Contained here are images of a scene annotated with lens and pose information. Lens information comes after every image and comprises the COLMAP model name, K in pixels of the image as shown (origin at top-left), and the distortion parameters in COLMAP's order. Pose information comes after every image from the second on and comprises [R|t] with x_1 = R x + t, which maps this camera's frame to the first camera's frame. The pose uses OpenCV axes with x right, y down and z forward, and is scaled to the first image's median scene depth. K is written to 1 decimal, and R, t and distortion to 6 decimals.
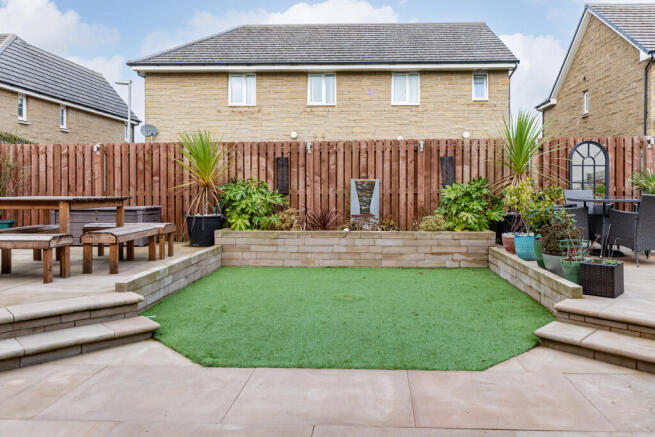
lens RADIAL K [[487.9, 0, 353.2], [0, 487.9, 193.9], [0, 0, 1]] dist [0.013291, -0.001035]
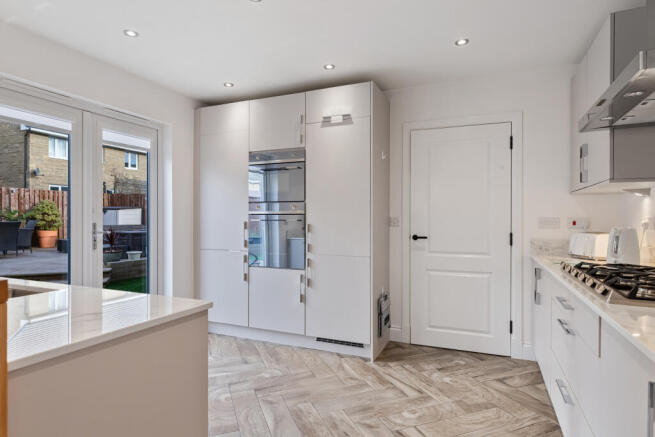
lens RADIAL K [[370.9, 0, 333.7], [0, 370.9, 219.0], [0, 0, 1]] dist [0.006667, 0.002169]
pose [[0.355500, -0.001786, 0.934675, -0.221995], [0.013275, 0.999907, -0.003139, 0.009377], [-0.934582, 0.013524, 0.355490, -0.486306]]
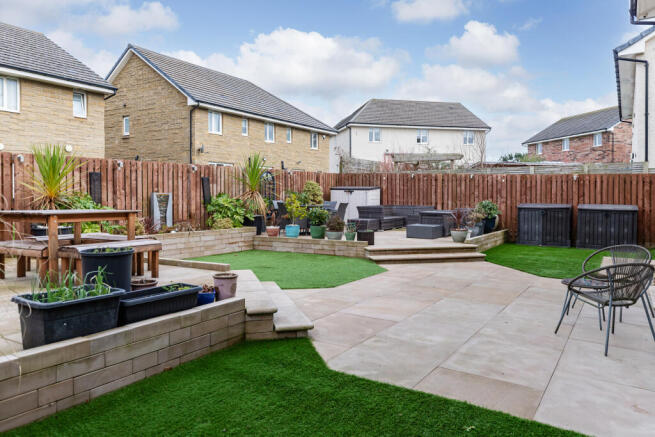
lens RADIAL K [[487.9, 0, 330.0], [0, 487.9, 199.6], [0, 0, 1]] dist [0.013291, -0.001035]
pose [[0.483936, -0.006058, 0.875083, -0.853566], [0.012796, 0.999918, -0.000154, -0.006819], [-0.875010, 0.011272, 0.483974, 0.001876]]
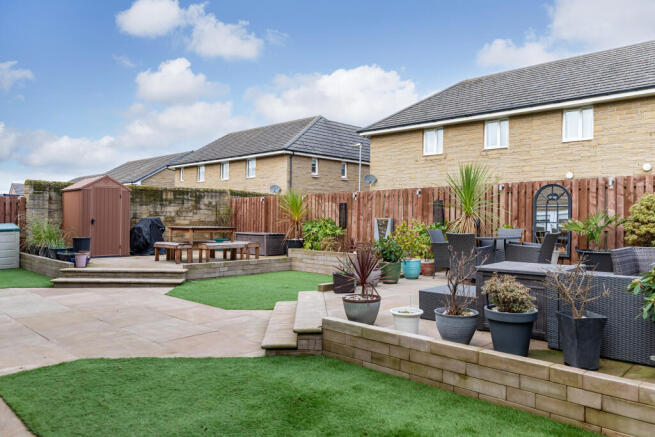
lens RADIAL K [[487.9, 0, 330.9], [0, 487.9, 214.5], [0, 0, 1]] dist [0.013291, -0.001035]
pose [[0.744197, 0.000185, -0.667960, 0.818827], [-0.017646, 0.999656, -0.019383, -0.010270], [0.667727, 0.026212, 0.743945, -0.131726]]
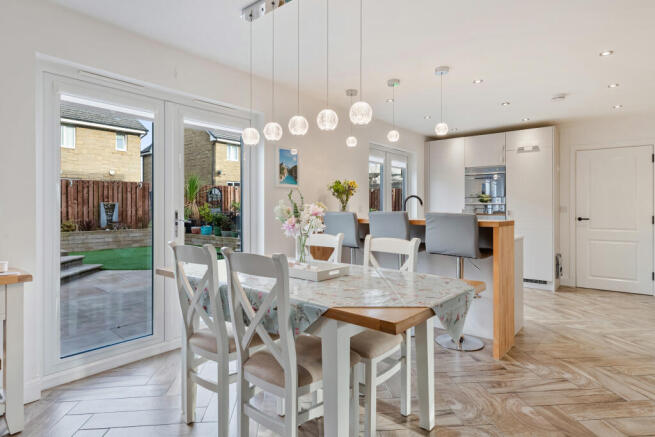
lens RADIAL K [[370.9, 0, 331.0], [0, 370.9, 206.4], [0, 0, 1]] dist [0.006667, 0.002169]
pose [[0.604479, 0.000996, 0.796620, -0.559880], [0.012771, 0.999859, -0.010941, 0.009454], [-0.796519, 0.016787, 0.604381, -0.472380]]
